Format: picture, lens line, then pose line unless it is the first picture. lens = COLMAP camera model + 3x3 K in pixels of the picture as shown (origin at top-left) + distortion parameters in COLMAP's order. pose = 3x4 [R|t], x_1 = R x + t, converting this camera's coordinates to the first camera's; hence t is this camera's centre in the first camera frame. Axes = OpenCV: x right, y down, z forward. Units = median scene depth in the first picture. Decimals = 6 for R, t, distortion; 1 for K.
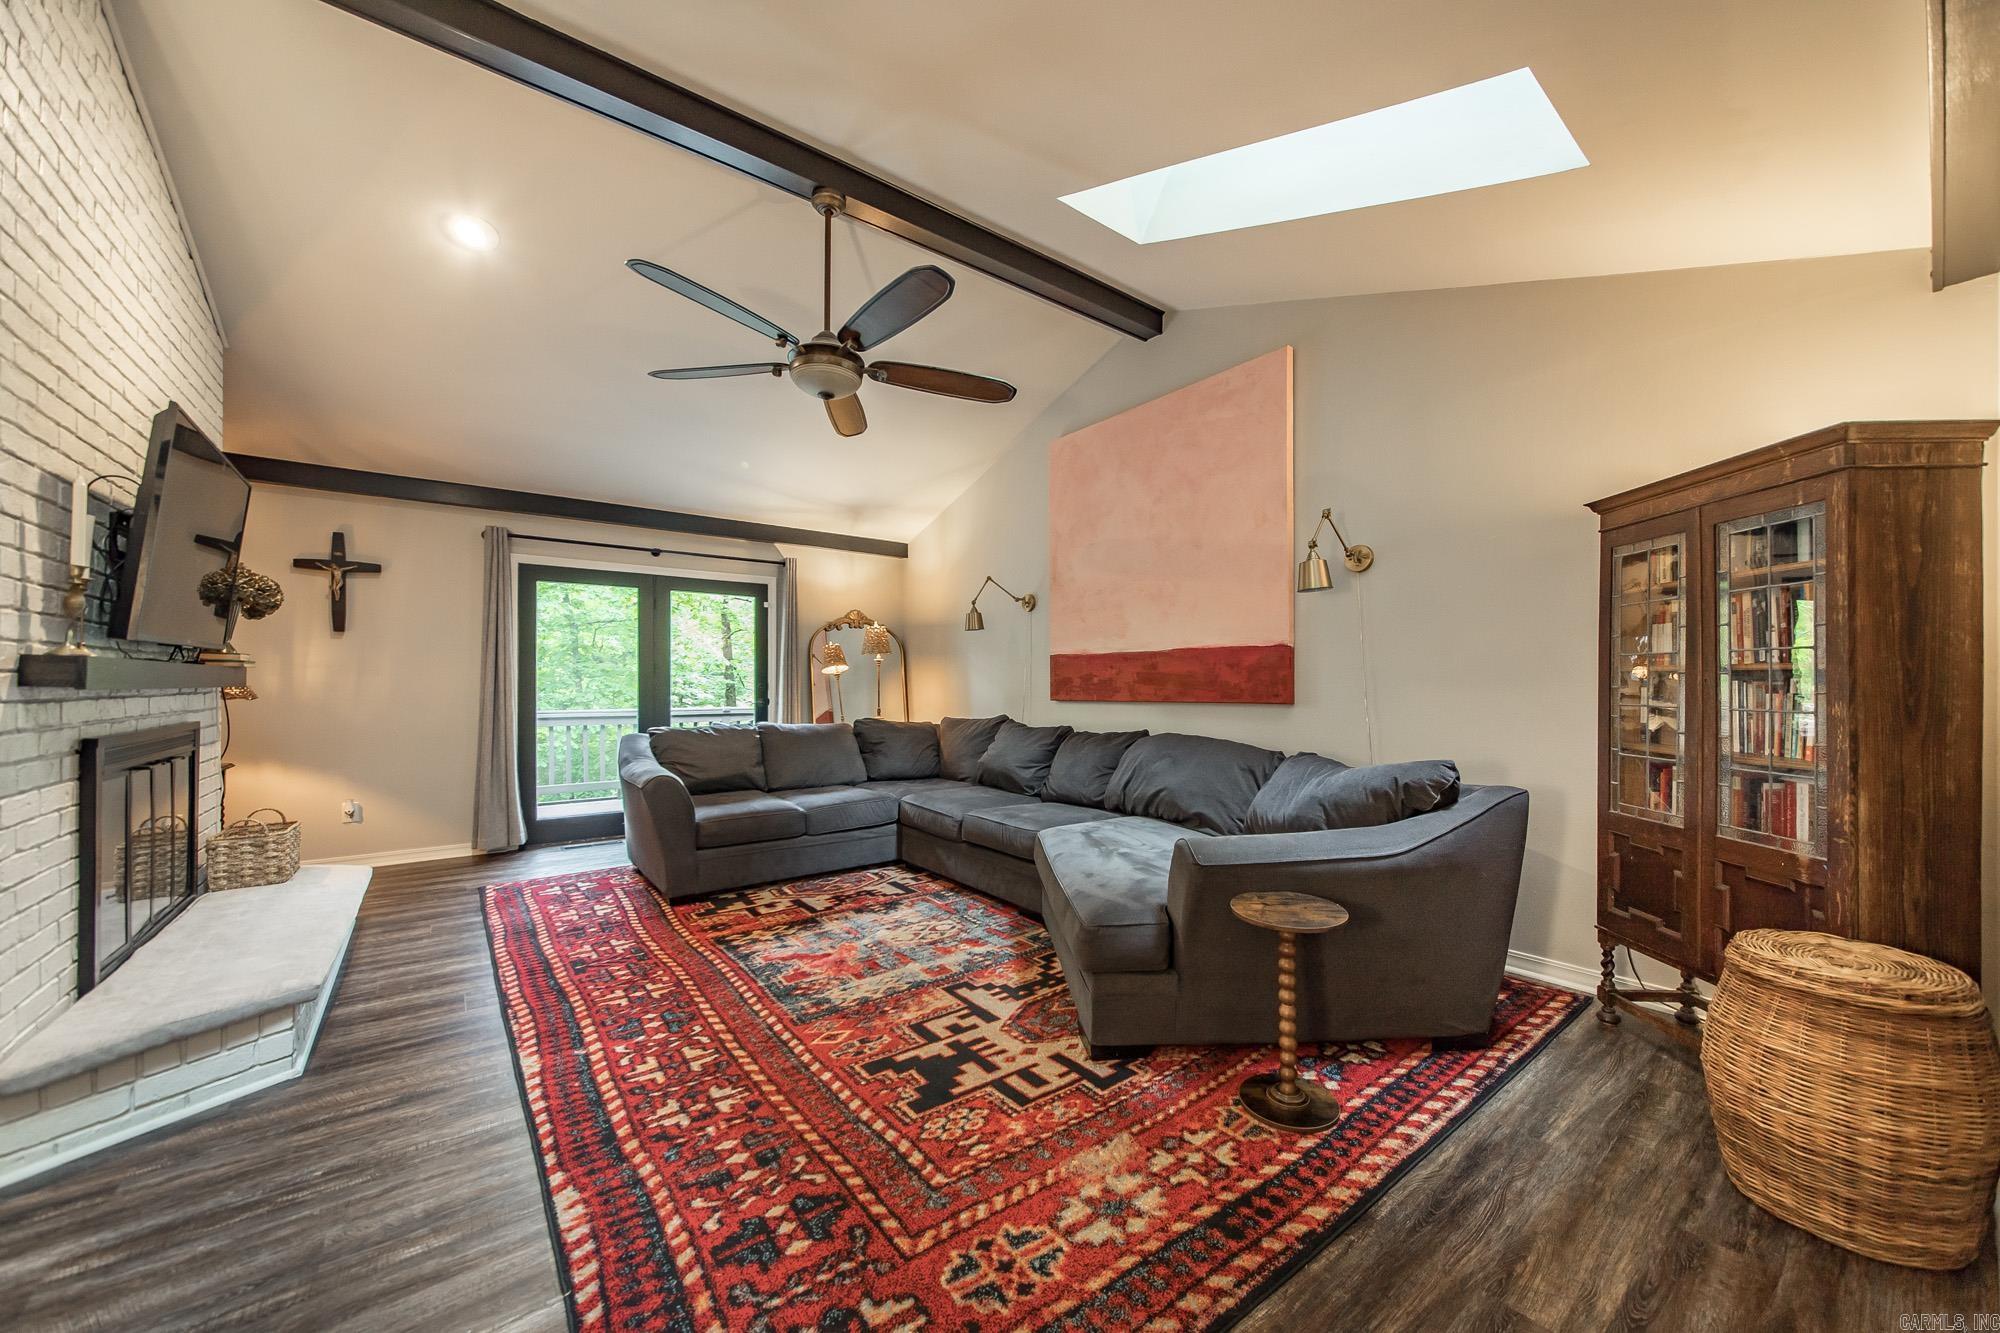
lens RADIAL K [[727.0, 0, 991.4], [0, 727.0, 674.0], [0, 0, 1]] dist [-0.000900, -0.000233]
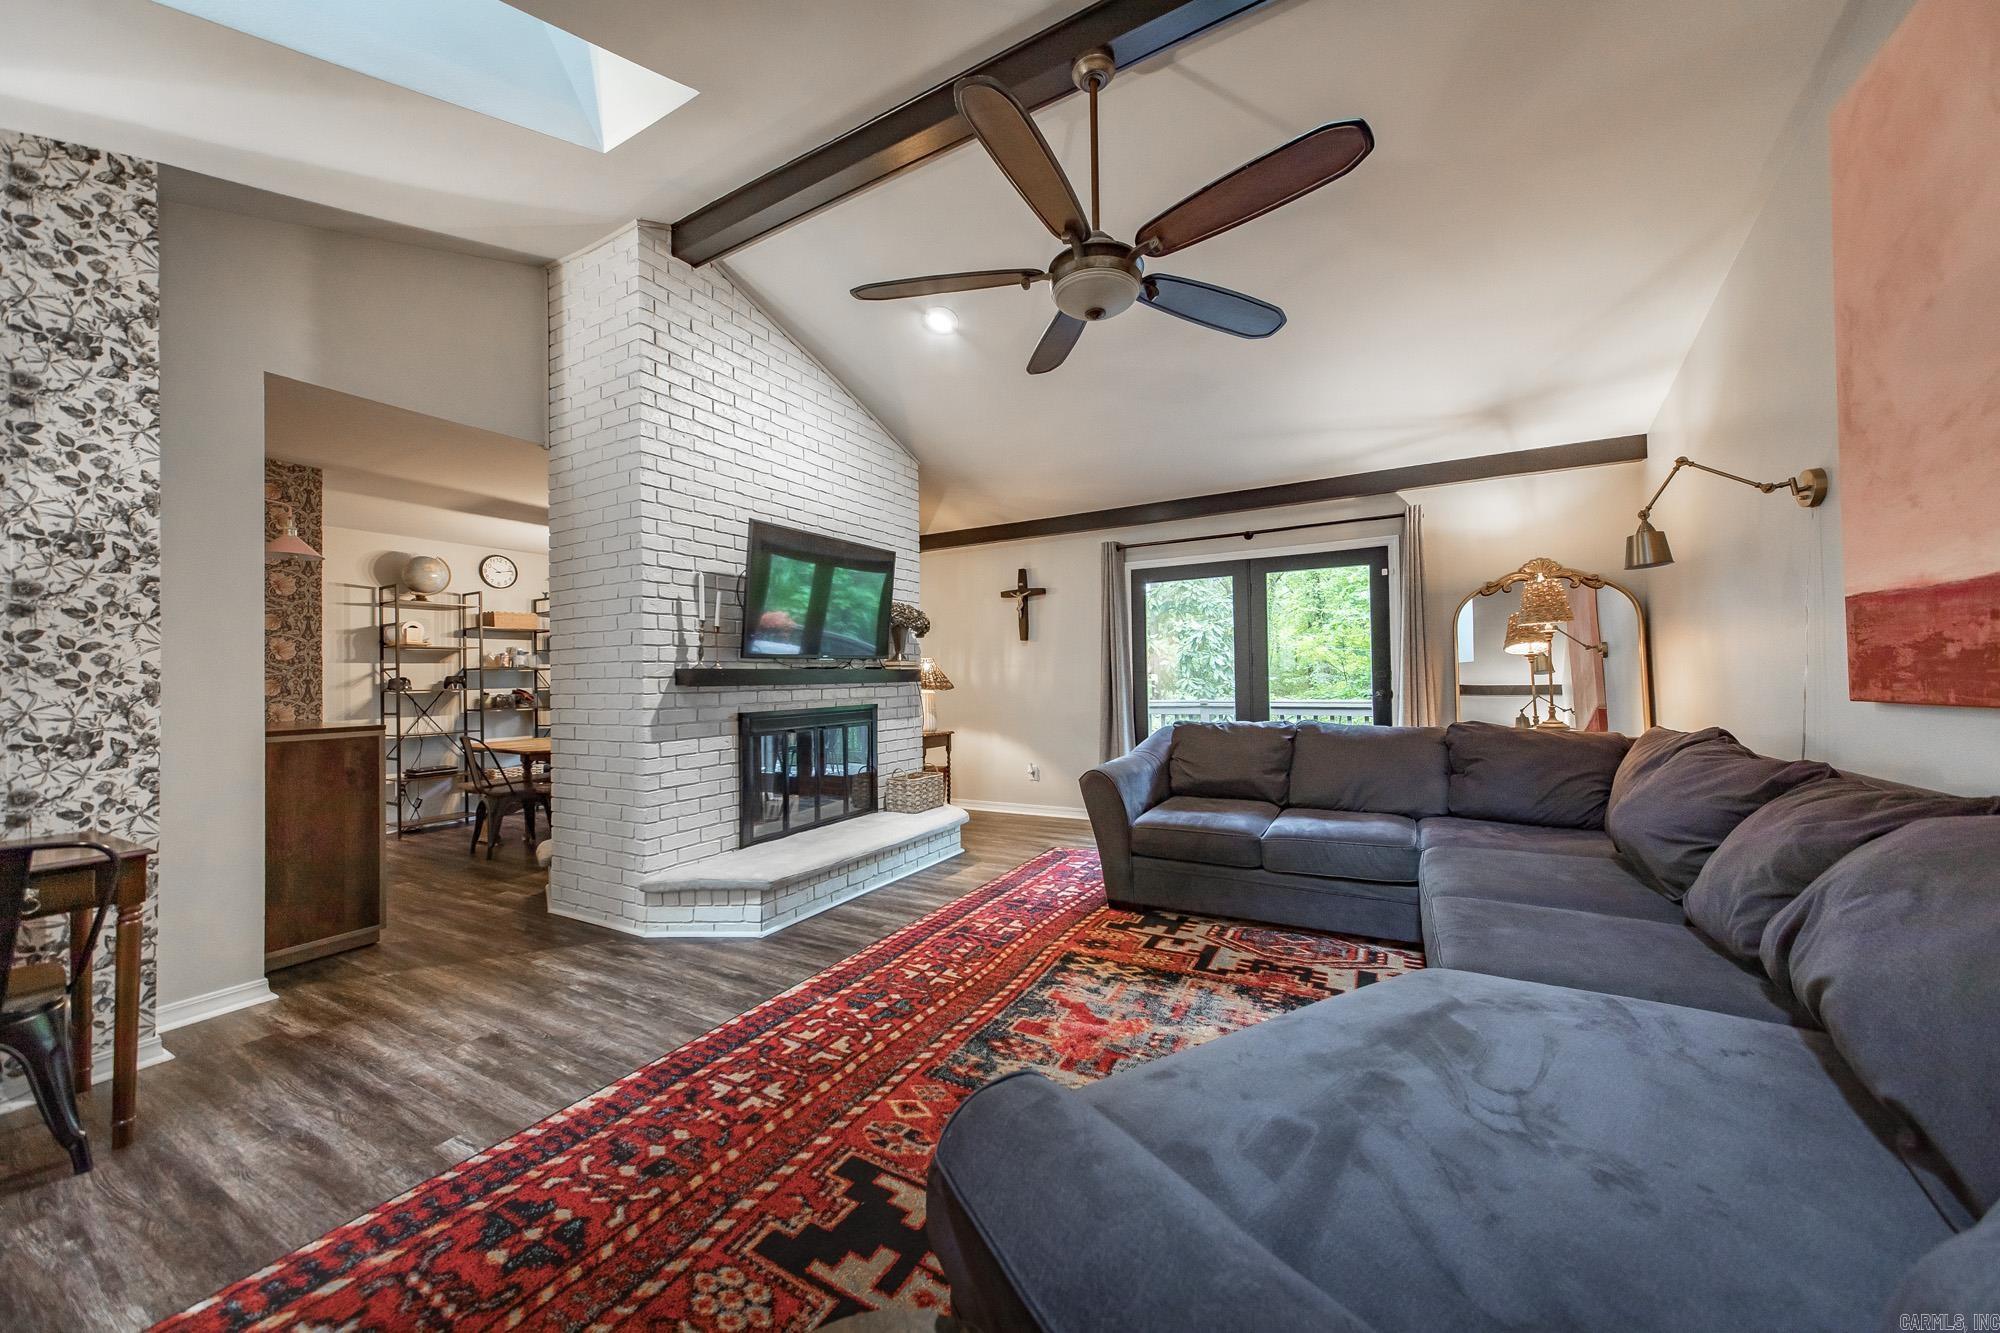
lens RADIAL K [[703.7, 0, 1000.0], [0, 703.7, 666.5], [0, 0, 1]] dist [0.000927, -0.000208]
pose [[0.403897, -0.023242, -0.914509, 0.440664], [0.028589, 0.999510, -0.012775, 0.010708], [0.914358, -0.020985, 0.404363, 0.614078]]
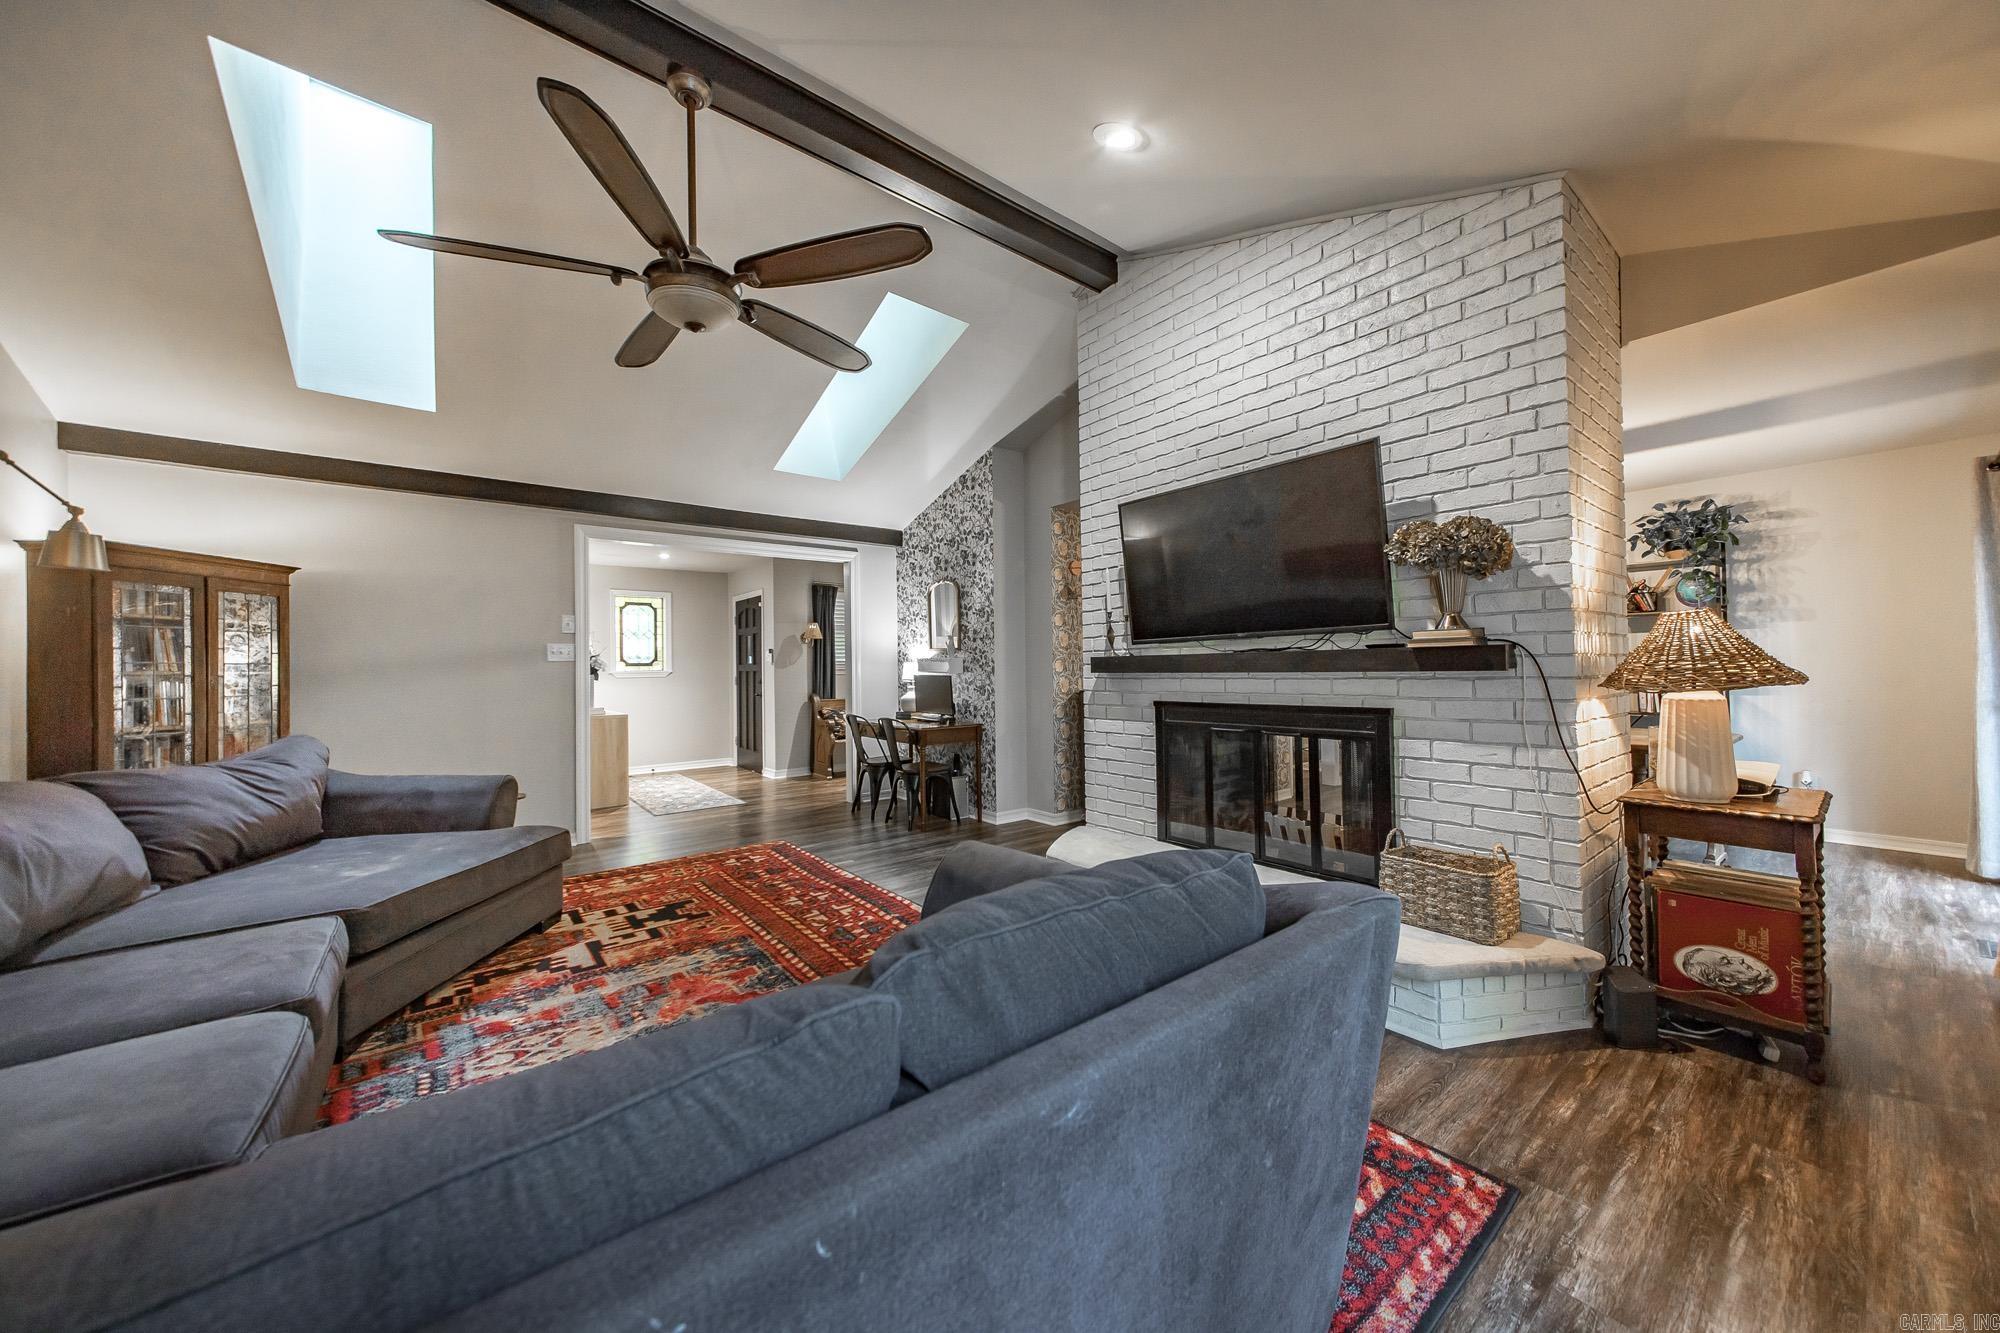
lens RADIAL K [[699.0, 0, 1002.6], [0, 699.0, 659.5], [0, 0, 1]] dist [0.000083, -0.000071]
pose [[-0.999423, 0.015091, -0.030423, -0.566074], [0.015783, 0.999619, -0.022635, 0.016227], [0.030070, -0.023102, -0.999281, 1.861436]]
